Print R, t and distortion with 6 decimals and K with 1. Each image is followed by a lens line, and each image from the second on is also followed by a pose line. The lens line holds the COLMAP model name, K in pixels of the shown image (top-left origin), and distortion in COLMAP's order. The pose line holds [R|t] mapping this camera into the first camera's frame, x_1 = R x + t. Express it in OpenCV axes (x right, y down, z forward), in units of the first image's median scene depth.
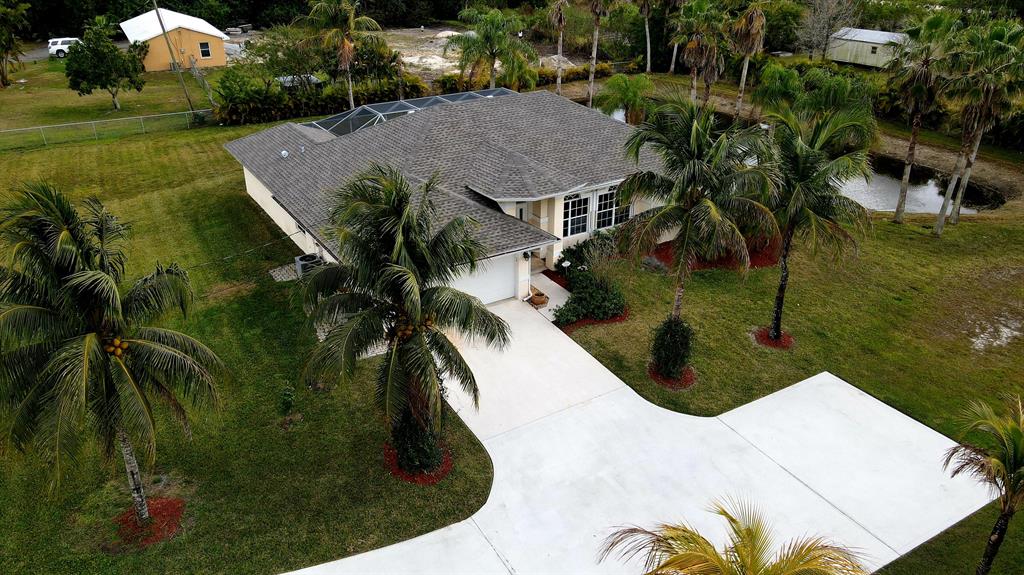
lens RADIAL K [[747.1, 0, 512.0], [0, 747.1, 287.5], [0, 0, 1]] dist [-0.027986, 0.062188]
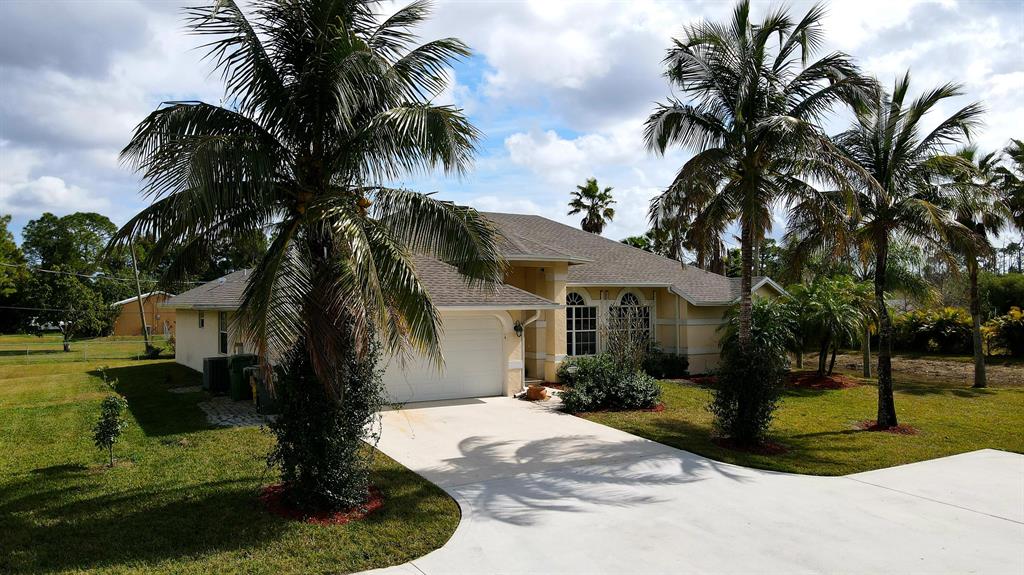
lens RADIAL K [[747.1, 0, 512.0], [0, 747.1, 287.5], [0, 0, 1]] dist [-0.027986, 0.062188]
pose [[0.999895, 0.003620, 0.014052, 0.001754], [0.003048, 0.894386, -0.447285, 0.211659], [-0.014187, 0.447281, 0.894281, 0.283917]]
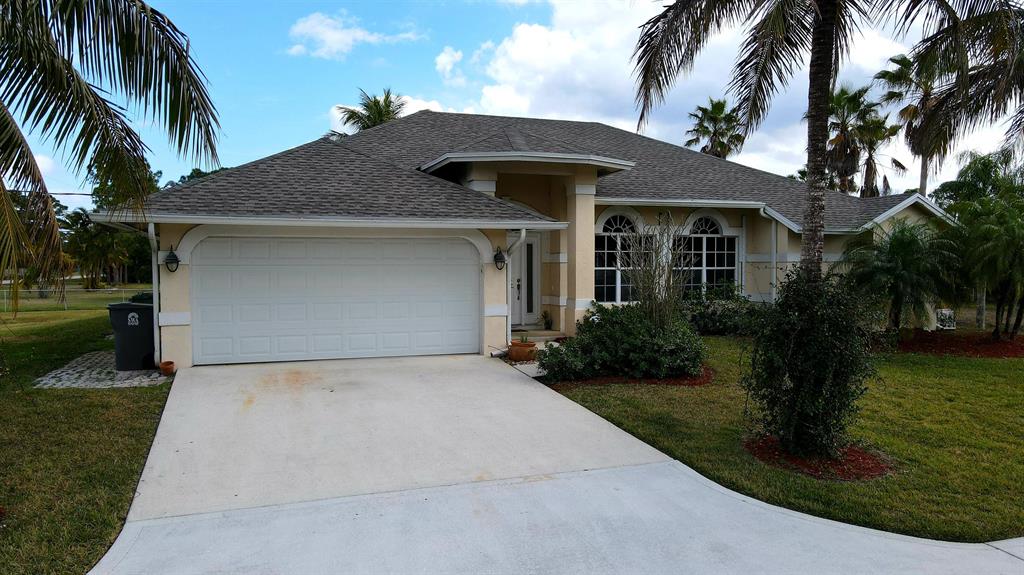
lens RADIAL K [[761.7, 0, 512.7], [0, 761.7, 272.0], [0, 0, 1]] dist [-0.004046, 0.002290]
pose [[0.980989, 0.008260, -0.193890, 0.108809], [-0.087898, 0.909649, -0.405972, 0.147746], [0.173018, 0.415296, 0.893081, 0.471354]]
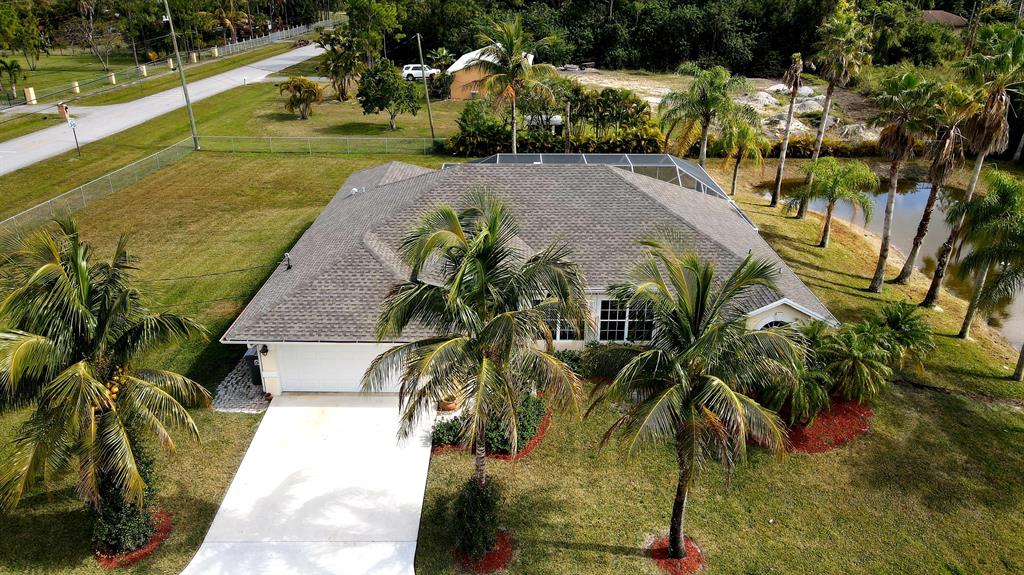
lens RADIAL K [[747.1, 0, 512.0], [0, 747.1, 287.5], [0, 0, 1]] dist [-0.027986, 0.062188]
pose [[0.850424, 0.212179, -0.481413, 0.417403], [-0.235525, 0.971791, 0.012250, -0.123316], [0.470432, 0.102967, 0.876408, 0.243531]]
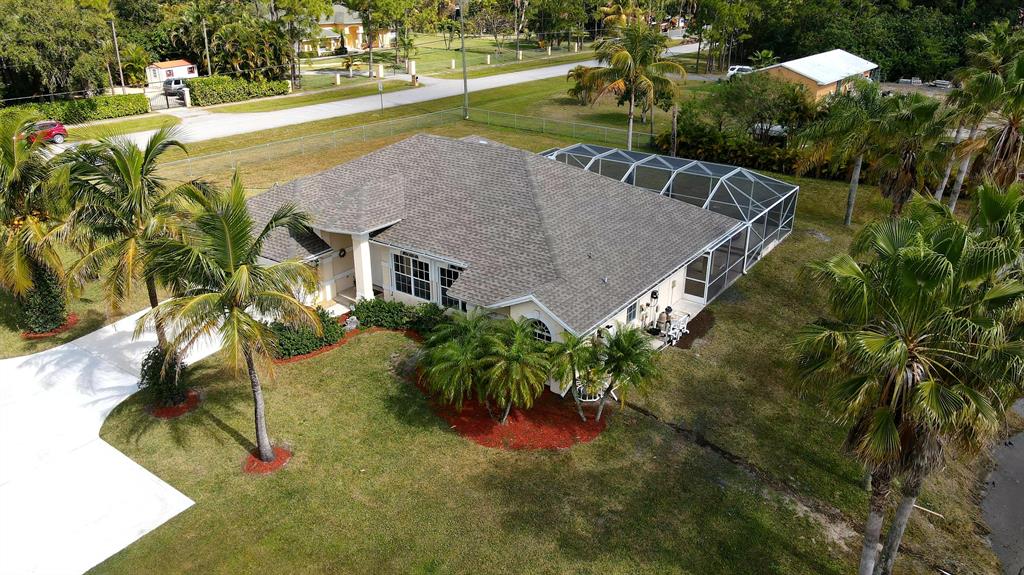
lens RADIAL K [[747.1, 0, 512.0], [0, 747.1, 287.5], [0, 0, 1]] dist [-0.027986, 0.062188]
pose [[0.388099, 0.366705, -0.845522, 0.901111], [-0.406339, 0.891532, 0.200148, -0.312391], [0.827205, 0.265891, 0.495009, 0.640814]]
